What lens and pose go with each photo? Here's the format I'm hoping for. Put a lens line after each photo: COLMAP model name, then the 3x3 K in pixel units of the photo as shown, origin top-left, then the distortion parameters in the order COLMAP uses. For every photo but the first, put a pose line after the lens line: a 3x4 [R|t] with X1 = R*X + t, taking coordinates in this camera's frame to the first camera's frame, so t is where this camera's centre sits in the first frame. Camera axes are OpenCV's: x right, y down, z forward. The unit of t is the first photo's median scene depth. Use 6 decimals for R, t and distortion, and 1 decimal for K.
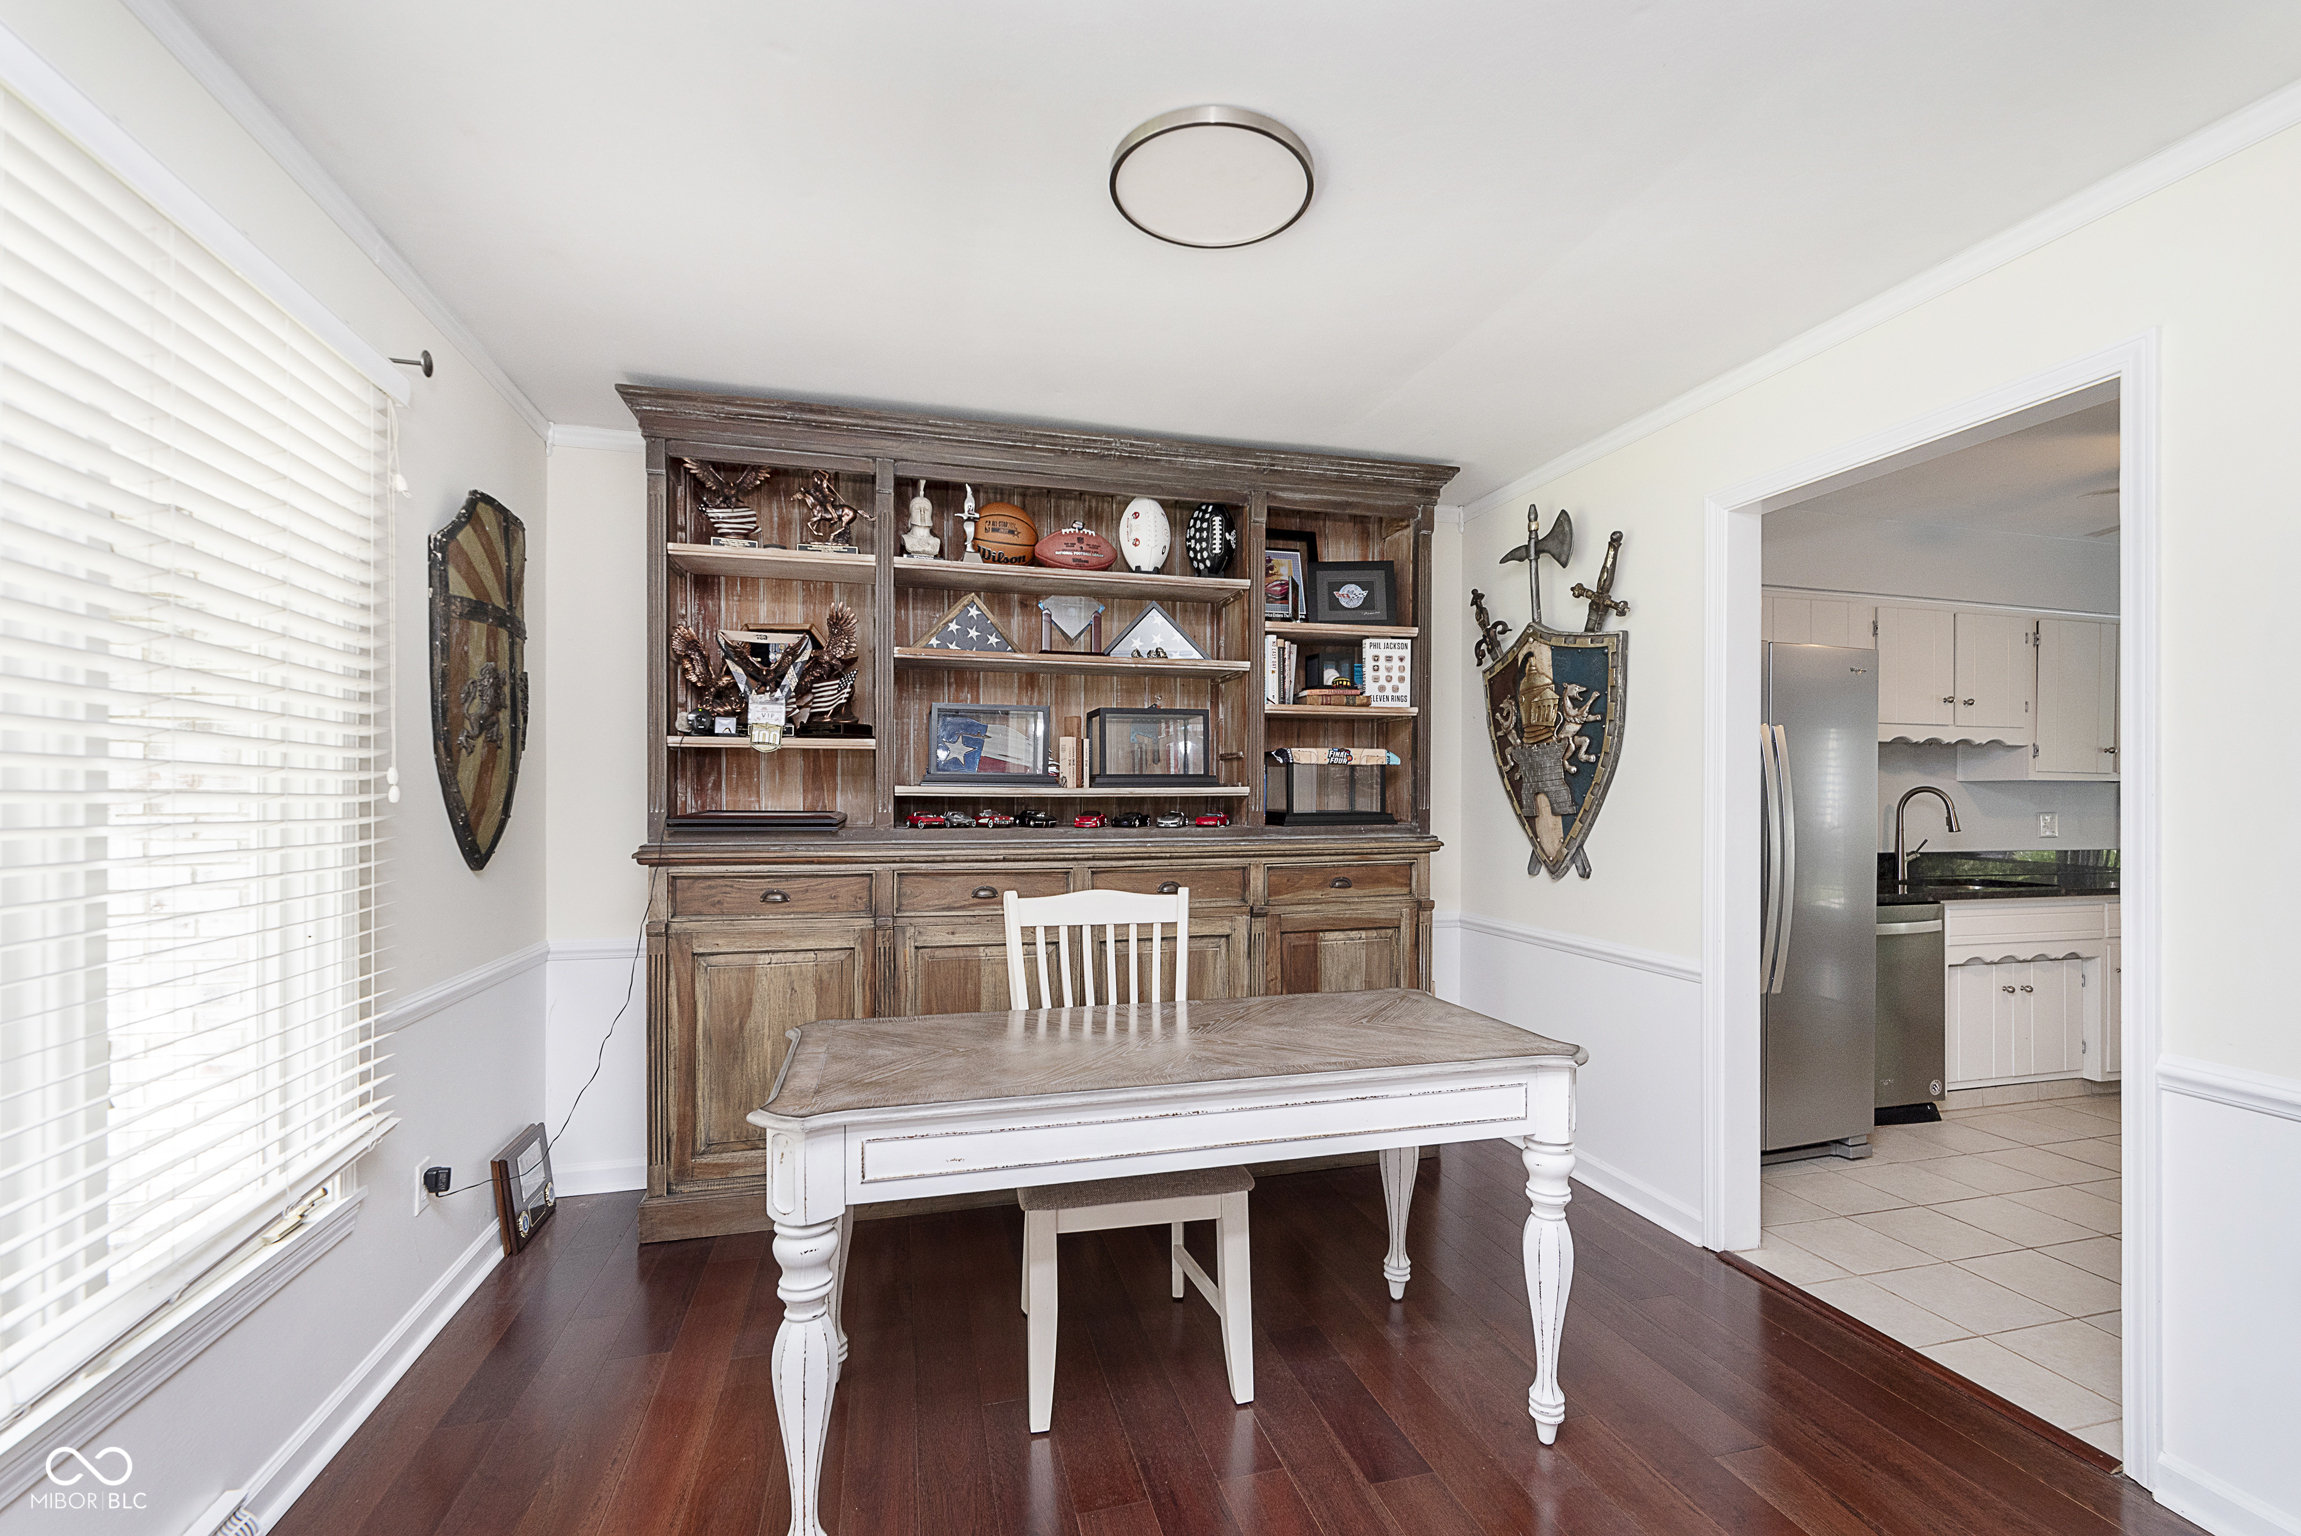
lens RADIAL K [[1005.3, 0, 1171.9], [0, 1005.3, 798.5], [0, 0, 1]] dist [-0.002702, -0.000472]
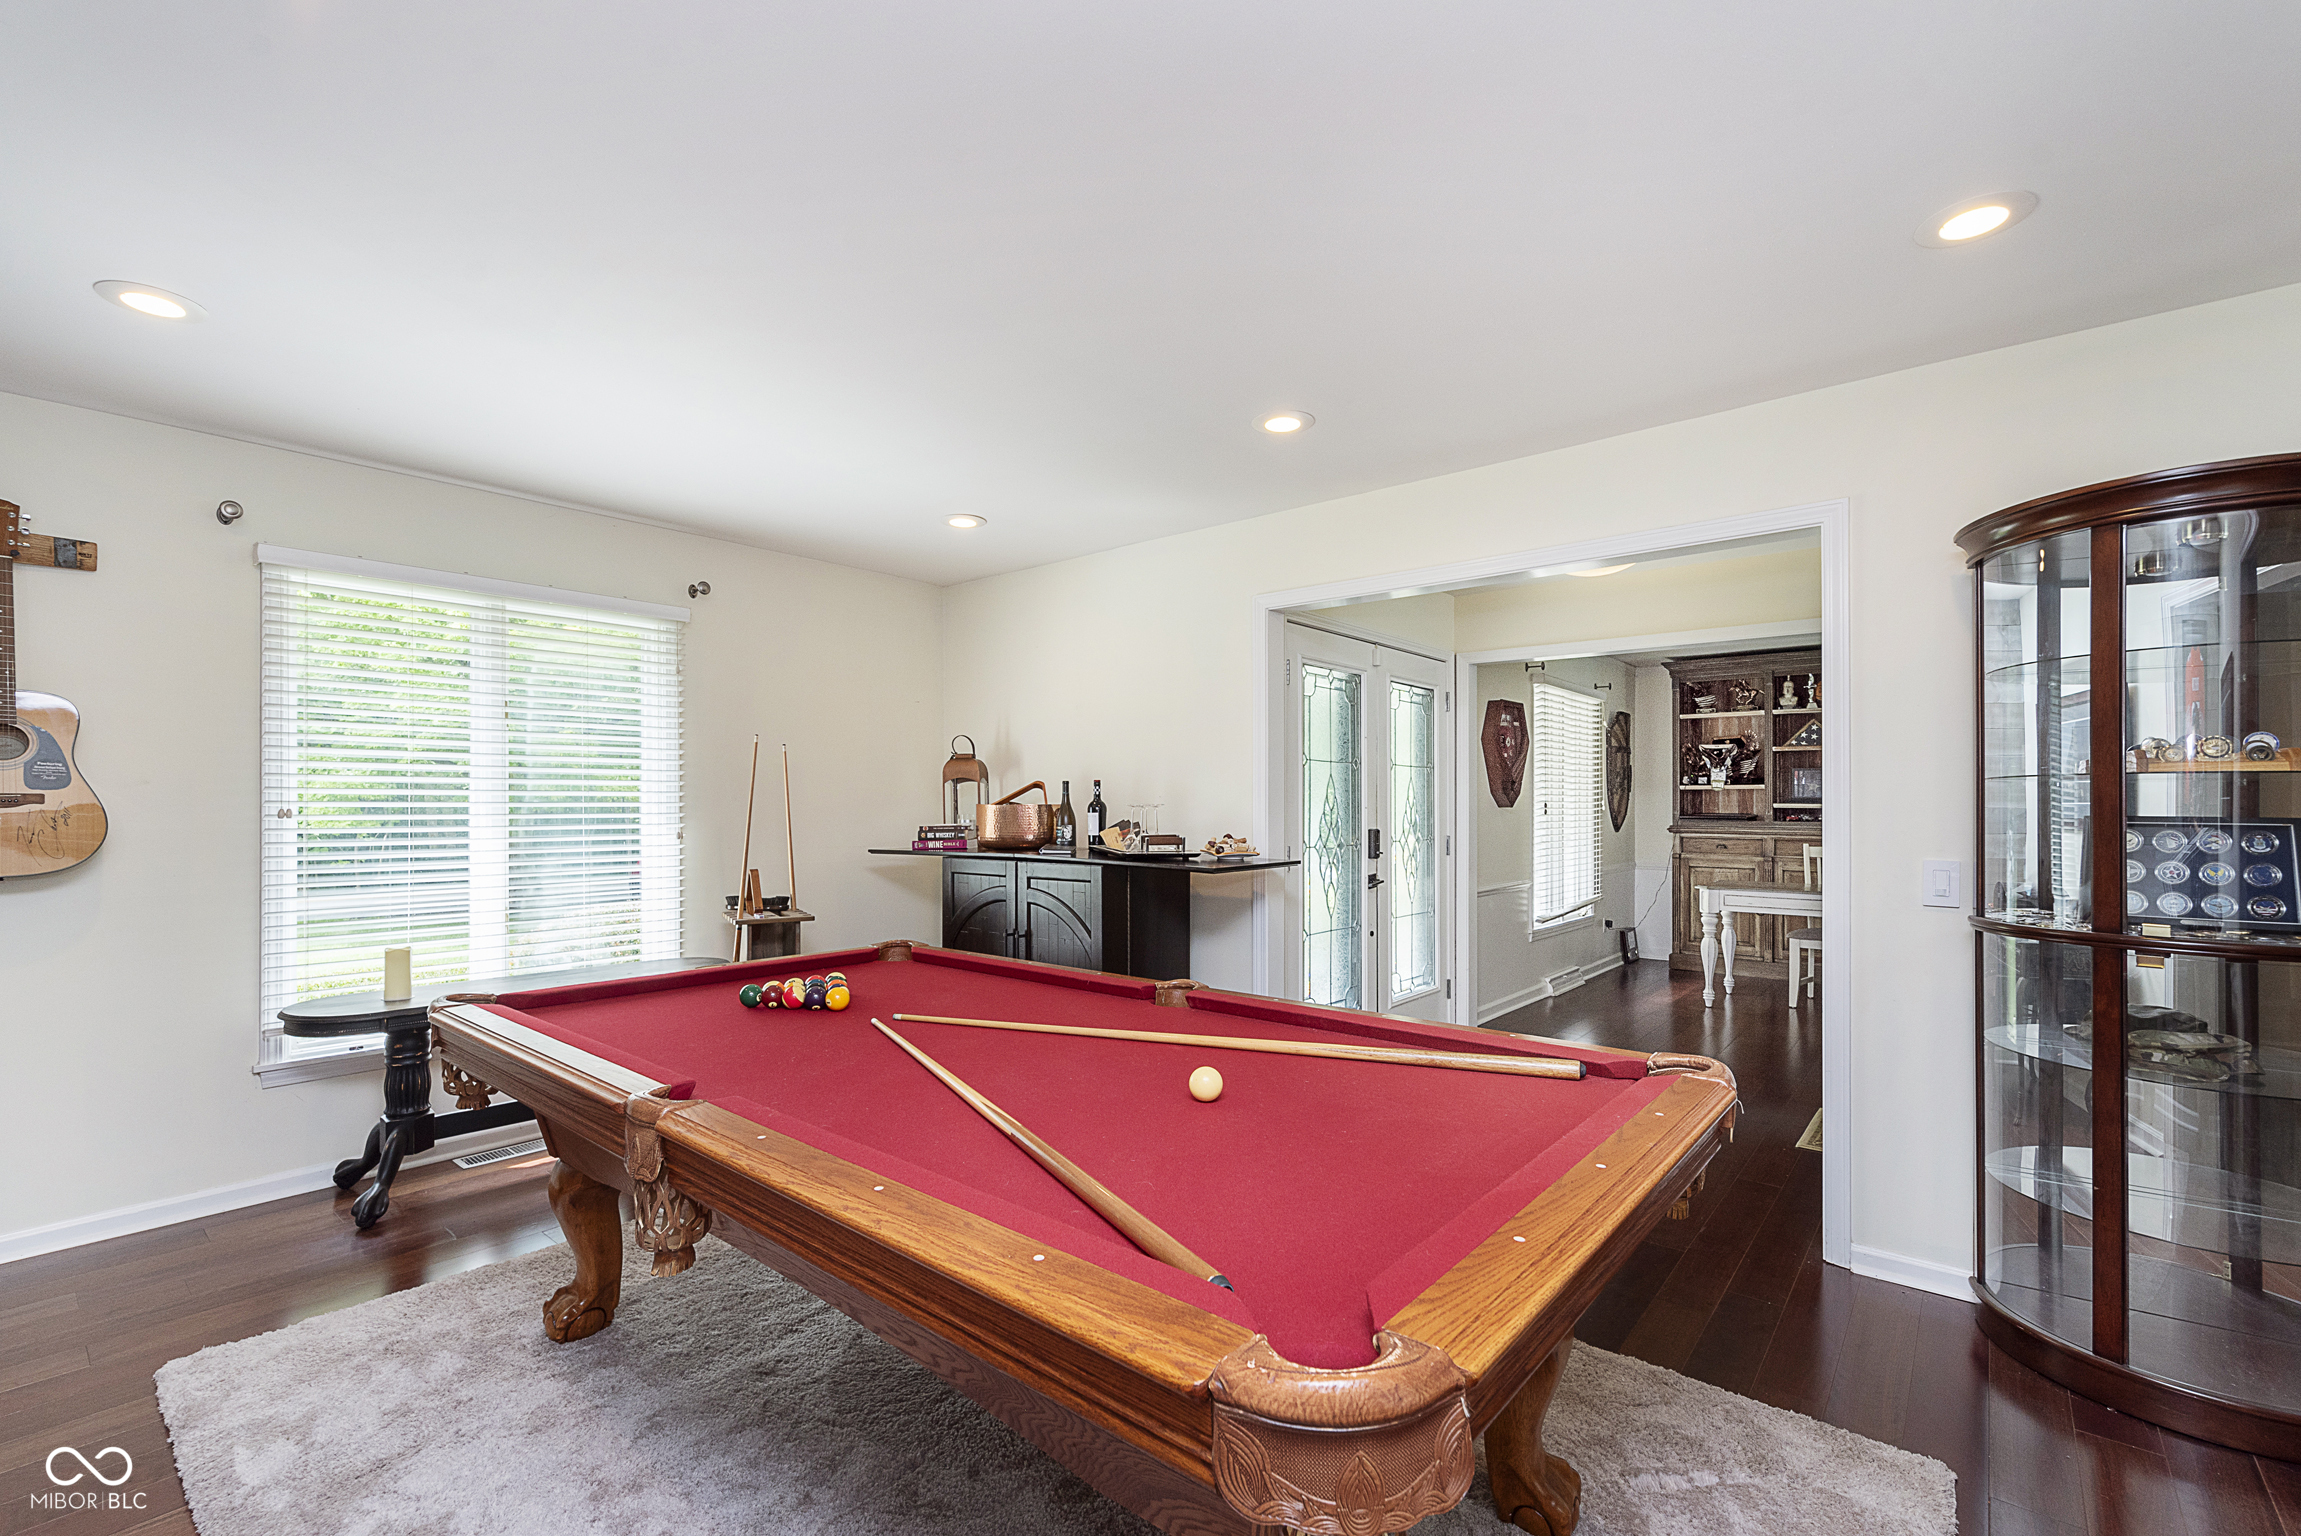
lens RADIAL K [[1005.3, 0, 1159.6], [0, 1005.3, 803.7], [0, 0, 1]] dist [-0.002702, -0.000472]
pose [[0.576540, 0.001333, -0.817068, 0.875847], [-0.001345, 0.999999, 0.000682, -0.013116], [0.817068, 0.000706, 0.576541, -1.657908]]
